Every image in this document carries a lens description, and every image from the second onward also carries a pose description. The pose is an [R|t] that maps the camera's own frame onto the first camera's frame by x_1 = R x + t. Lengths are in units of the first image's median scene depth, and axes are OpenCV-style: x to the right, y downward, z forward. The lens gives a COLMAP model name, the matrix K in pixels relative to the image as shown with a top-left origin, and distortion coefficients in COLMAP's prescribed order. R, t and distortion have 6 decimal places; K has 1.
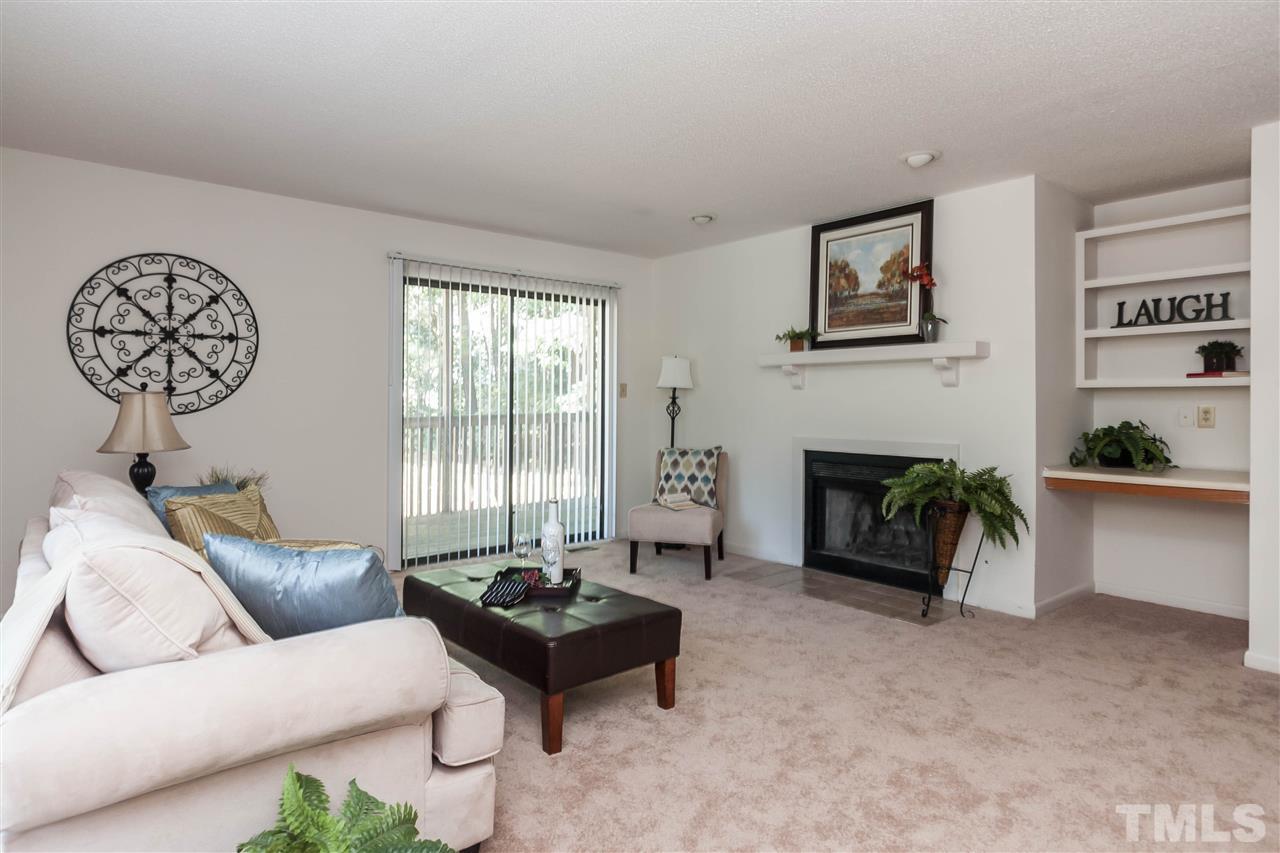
lens RADIAL K [[735.5, 0, 642.2], [0, 735.5, 416.6], [0, 0, 1]] dist [-0.004515, 0.000832]
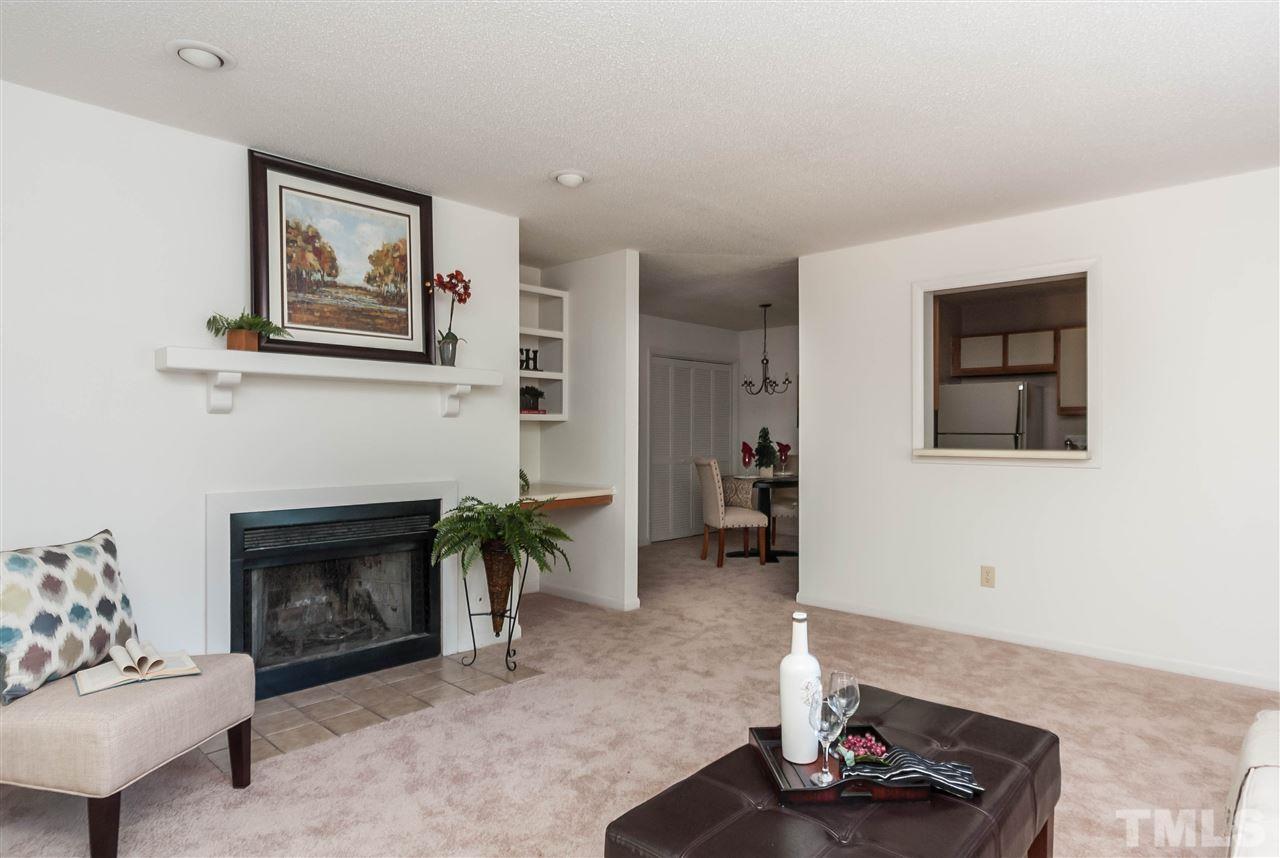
lens RADIAL K [[735.5, 0, 641.7], [0, 735.5, 434.9], [0, 0, 1]] dist [-0.004515, 0.000832]
pose [[-0.111658, -0.007985, 0.993715, -0.501571], [0.016810, 0.999809, 0.009923, -0.024326], [-0.993604, 0.017812, -0.111503, 0.887410]]
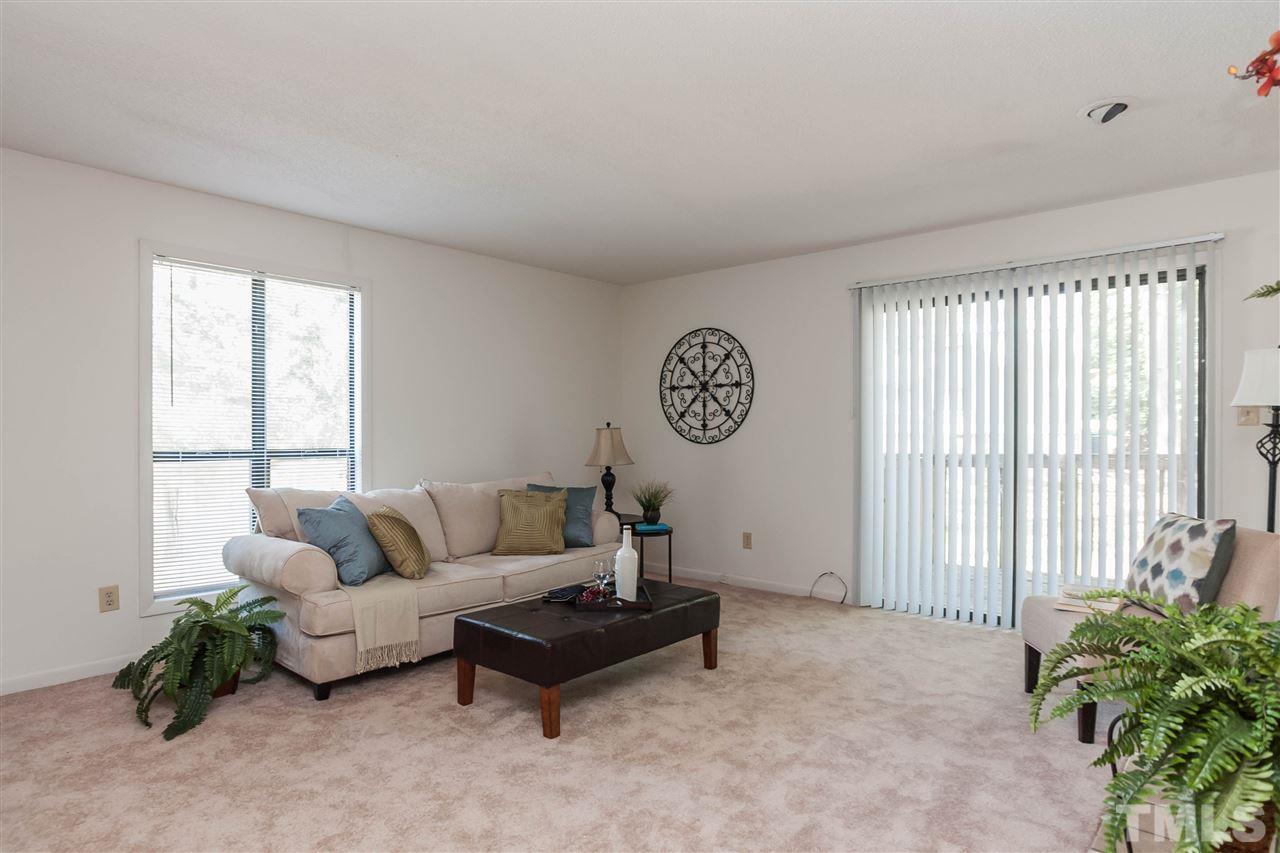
lens RADIAL K [[735.5, 0, 640.3], [0, 735.5, 433.3], [0, 0, 1]] dist [-0.004515, 0.000832]
pose [[0.146881, -0.006057, -0.989136, 0.685075], [-0.022471, 0.999703, -0.009459, -0.006515], [0.988899, 0.023616, 0.146701, 0.651109]]
